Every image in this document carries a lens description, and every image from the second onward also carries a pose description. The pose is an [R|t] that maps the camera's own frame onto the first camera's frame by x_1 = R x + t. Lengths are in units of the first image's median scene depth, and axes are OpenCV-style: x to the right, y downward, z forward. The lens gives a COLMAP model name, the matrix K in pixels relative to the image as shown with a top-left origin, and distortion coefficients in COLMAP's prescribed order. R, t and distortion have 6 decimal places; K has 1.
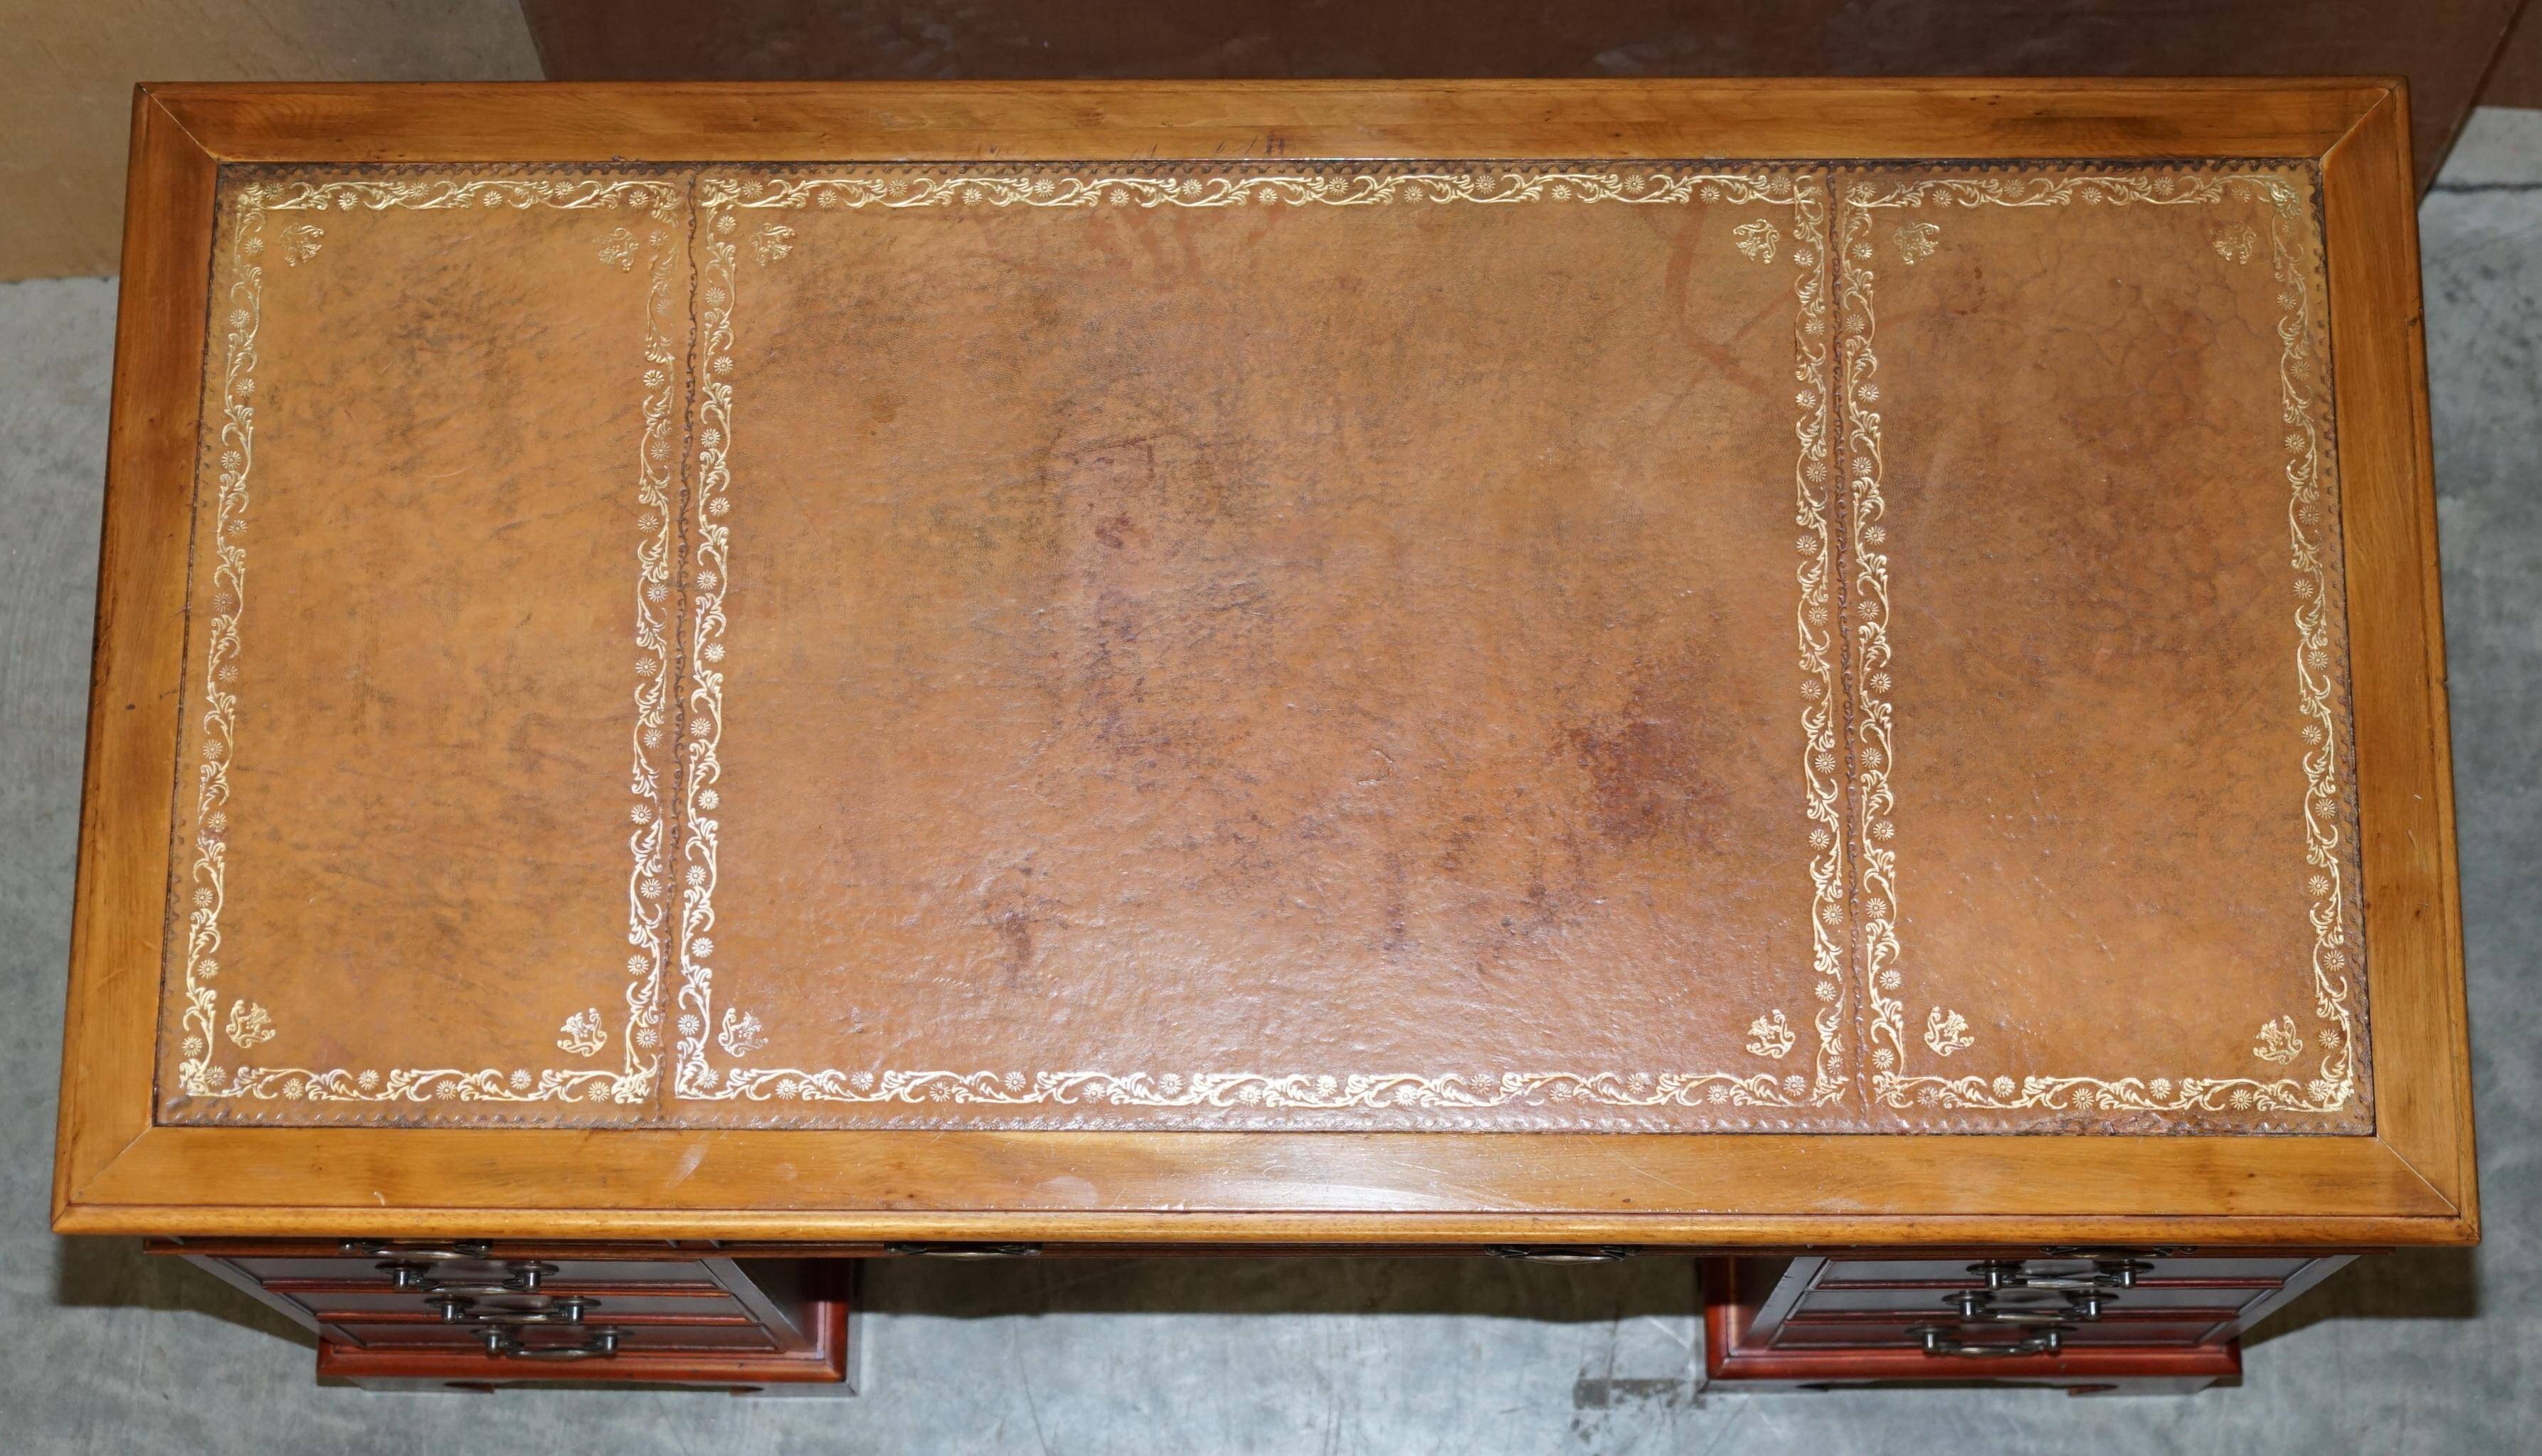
lens RADIAL K [[4715.2, 0, 1267.3], [0, 4715.2, 948.2], [0, 0, 1]] dist [-0.016872, 0.000000]
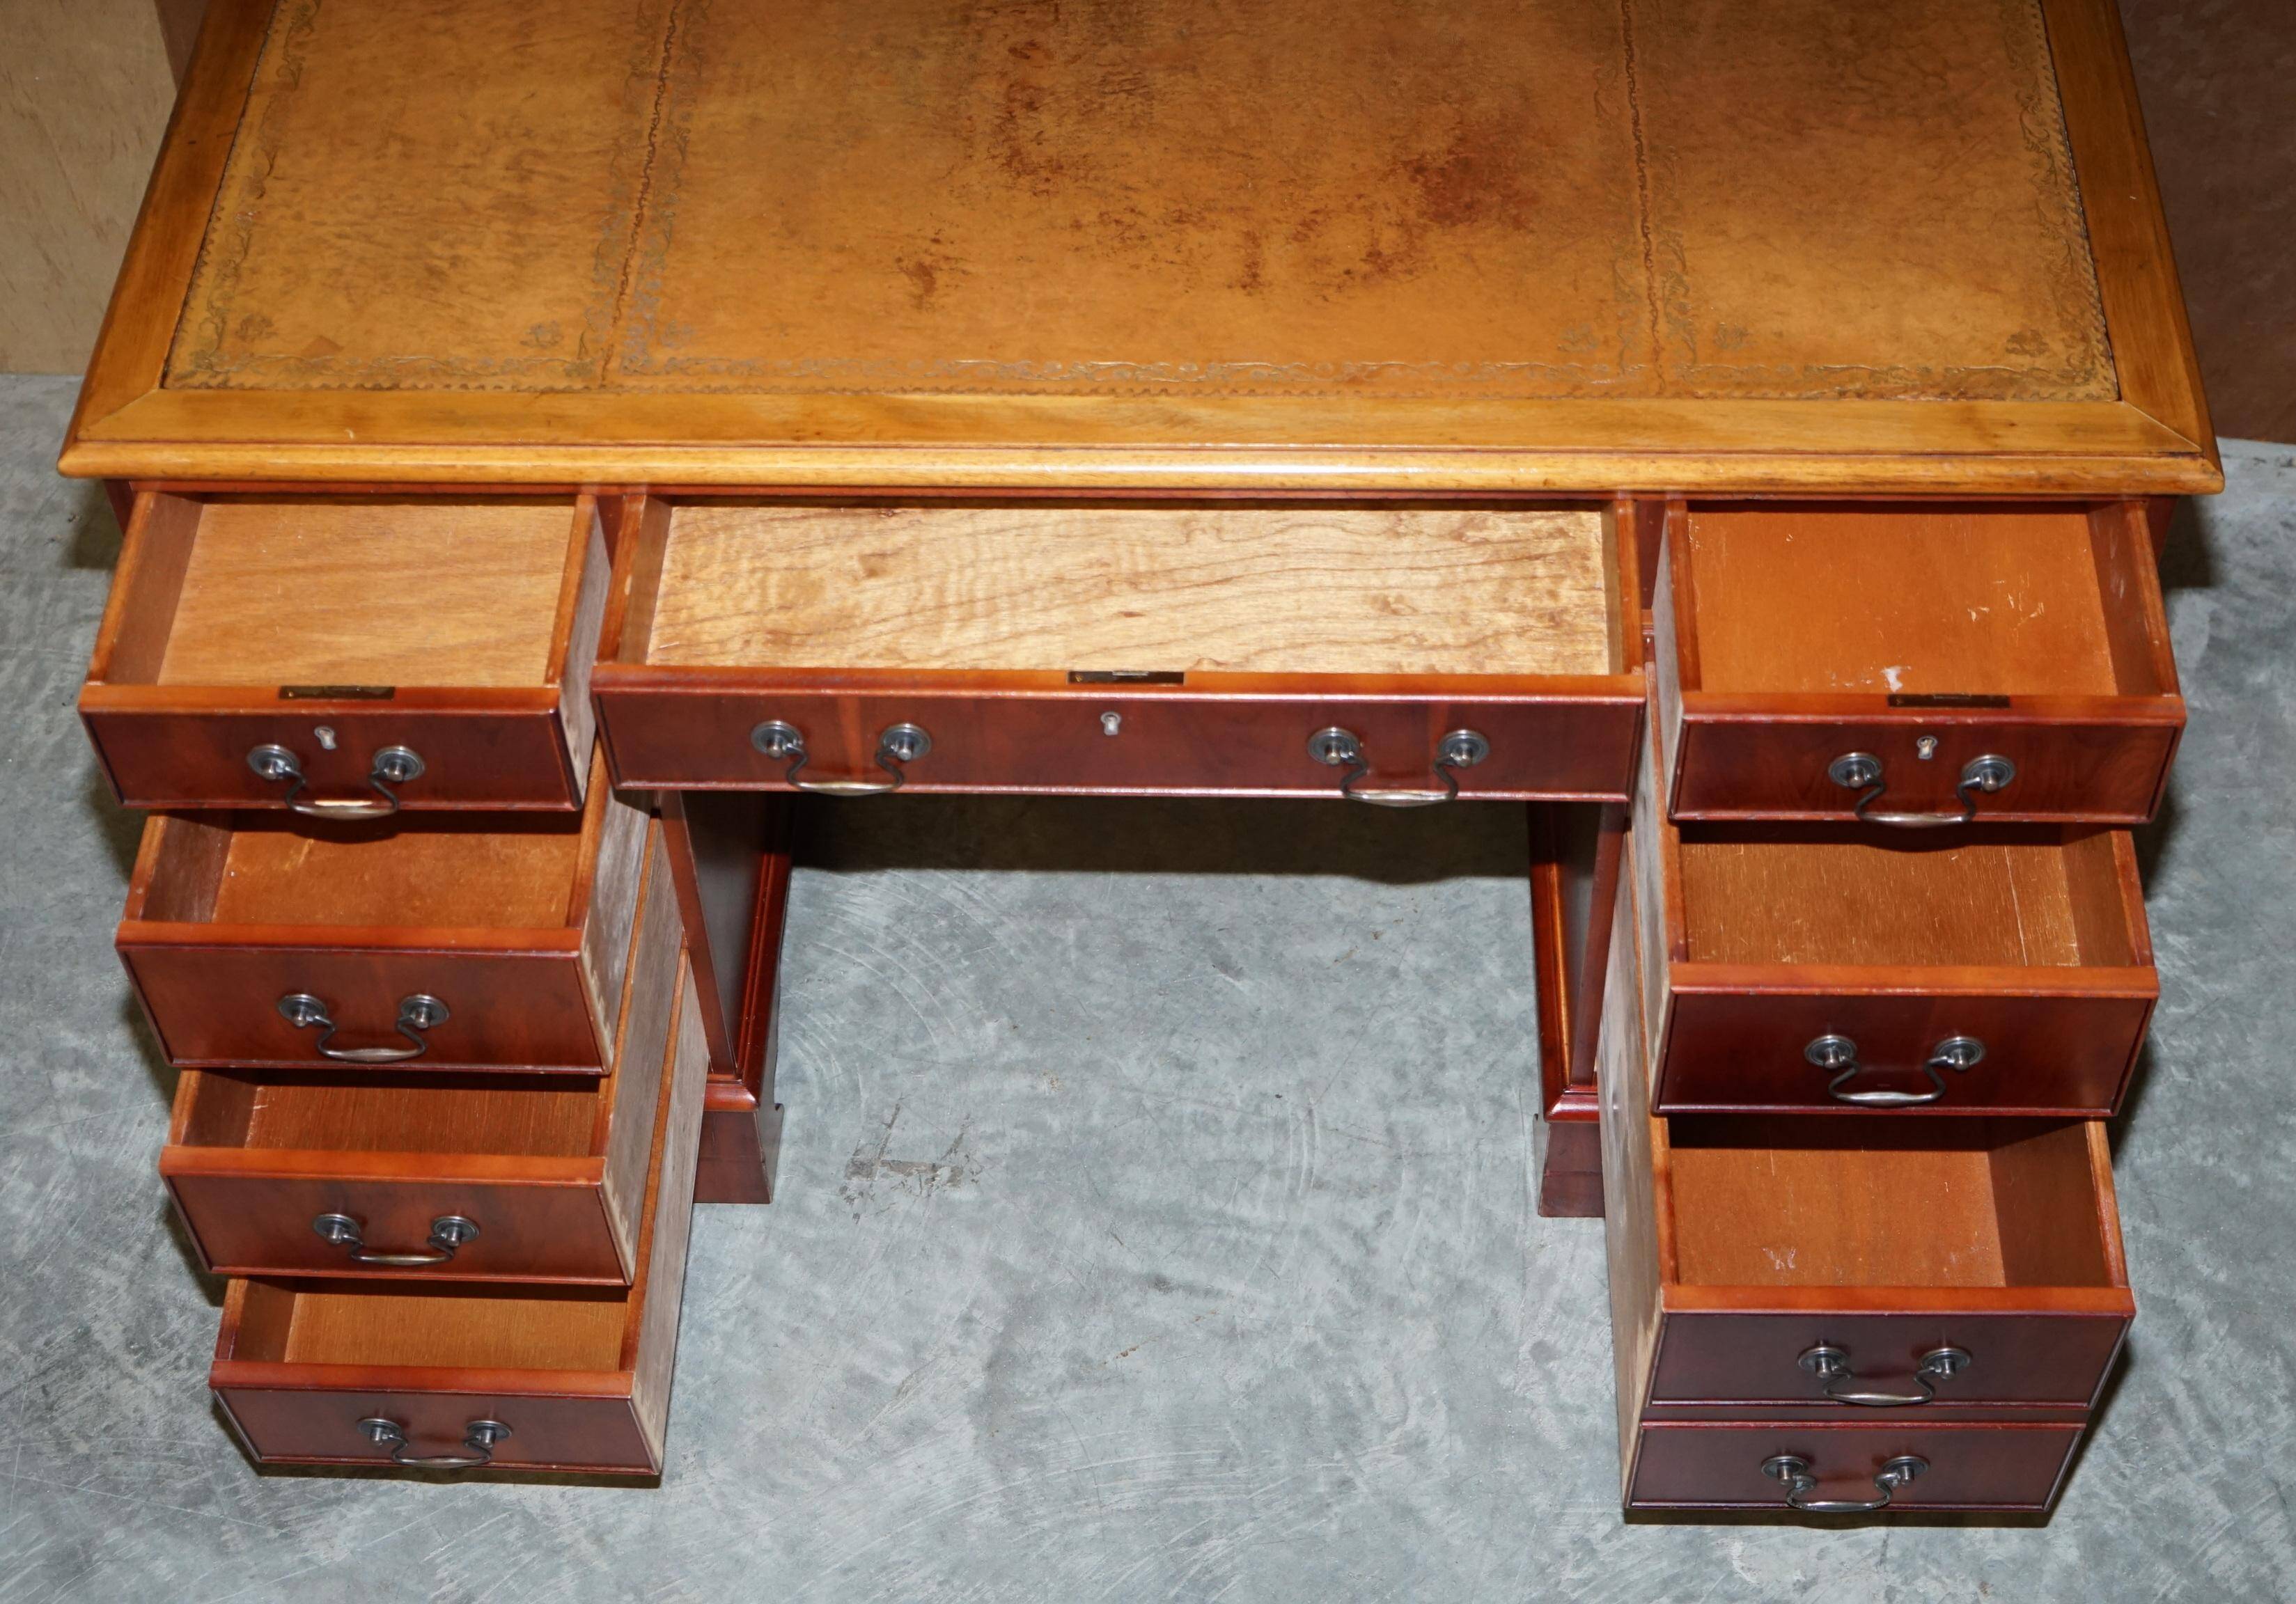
lens RADIAL K [[3541.2, 0, 1129.8], [0, 3541.2, 726.9], [0, 0, 1]] dist [-0.001866, 0.000000]
pose [[0.999514, 0.018860, -0.024827, 0.020669], [-0.027239, 0.915642, -0.401071, 0.439509], [0.015168, 0.401552, 0.915710, 0.245564]]
